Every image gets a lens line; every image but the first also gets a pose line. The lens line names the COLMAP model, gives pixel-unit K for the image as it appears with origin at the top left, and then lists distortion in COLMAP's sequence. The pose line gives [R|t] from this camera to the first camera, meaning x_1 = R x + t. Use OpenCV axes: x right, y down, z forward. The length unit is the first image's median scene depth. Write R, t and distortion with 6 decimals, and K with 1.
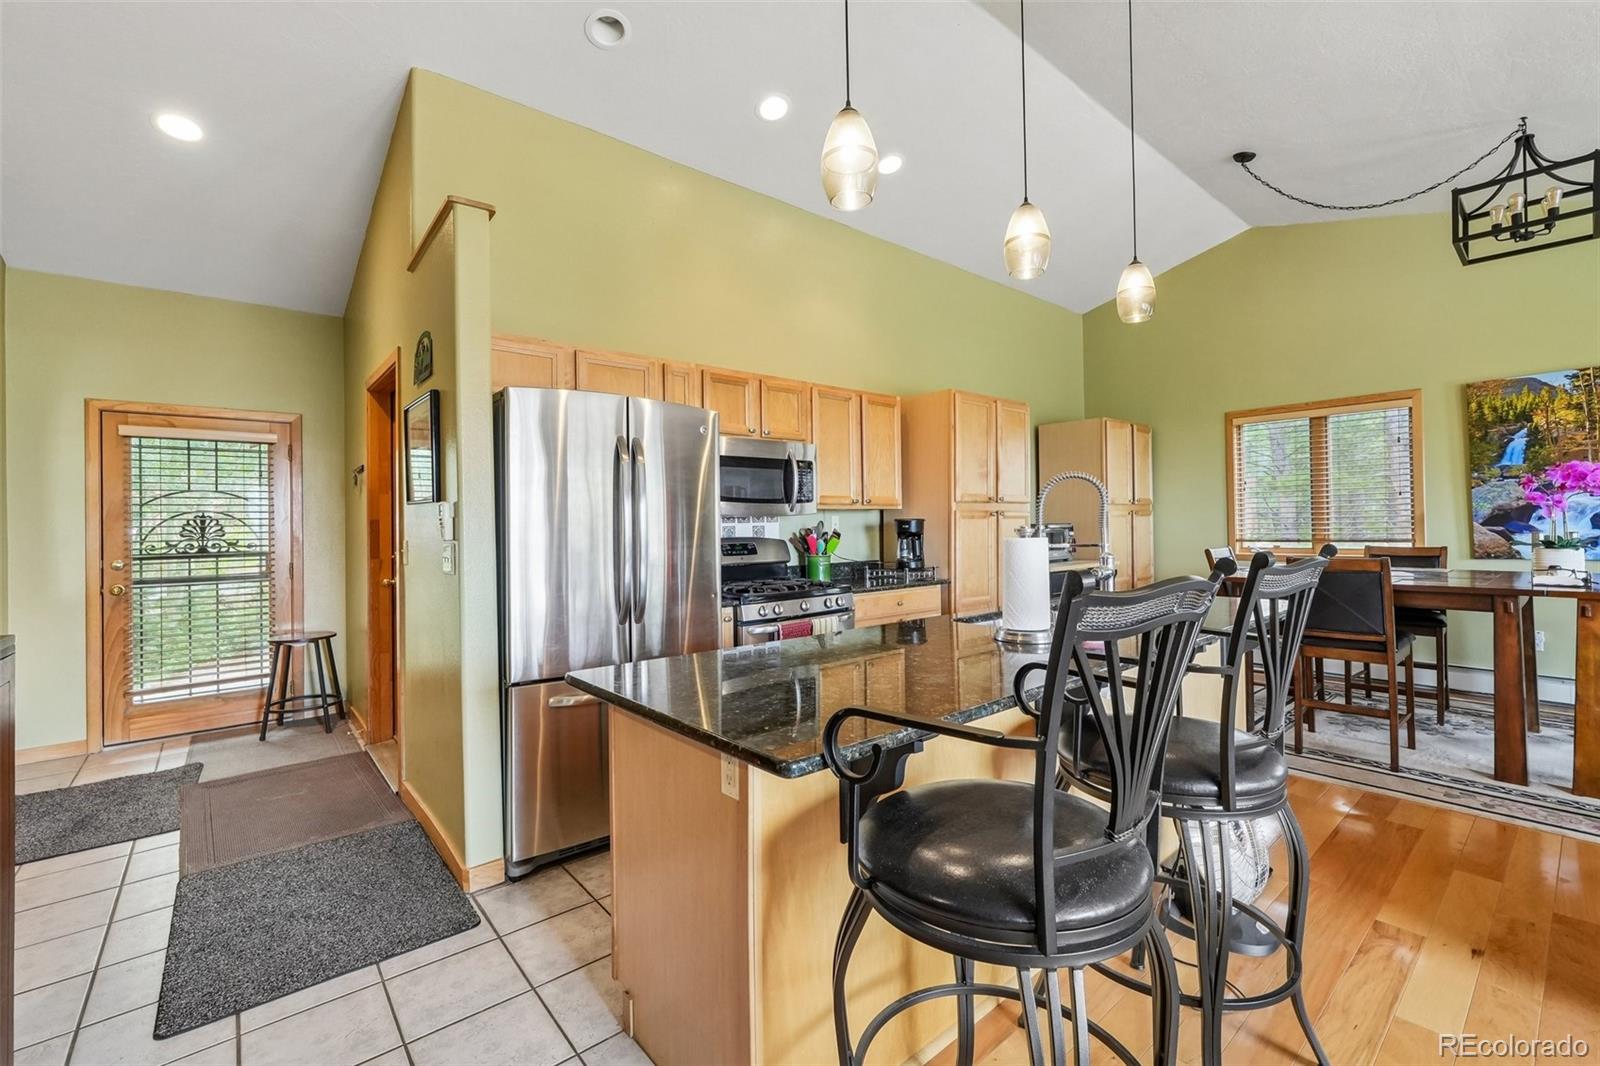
lens RADIAL K [[687.0, 0, 790.1], [0, 687.0, 516.5], [0, 0, 1]] dist [0.000869, 0.000743]
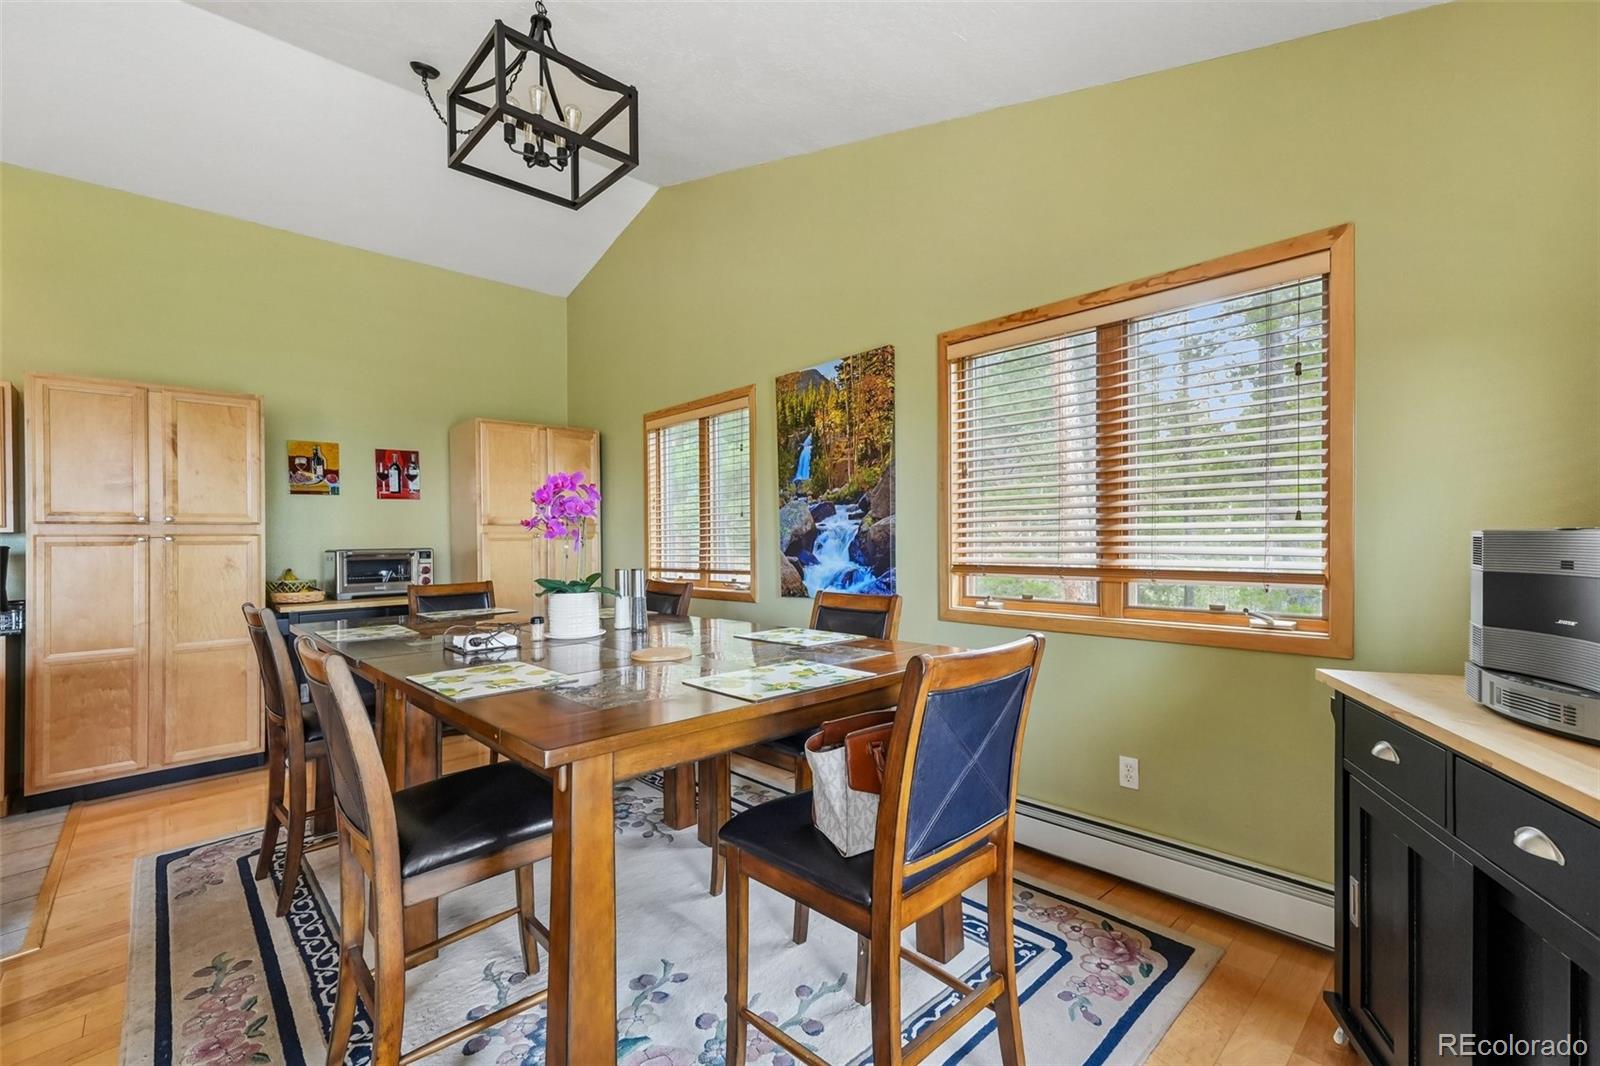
lens RADIAL K [[687.0, 0, 796.7], [0, 687.0, 539.3], [0, 0, 1]] dist [0.000869, 0.000743]
pose [[0.998593, 0.002706, 0.052956, 1.042443], [-0.003483, 0.999887, 0.014595, -0.018128], [-0.052910, -0.014759, 0.998490, 0.212893]]
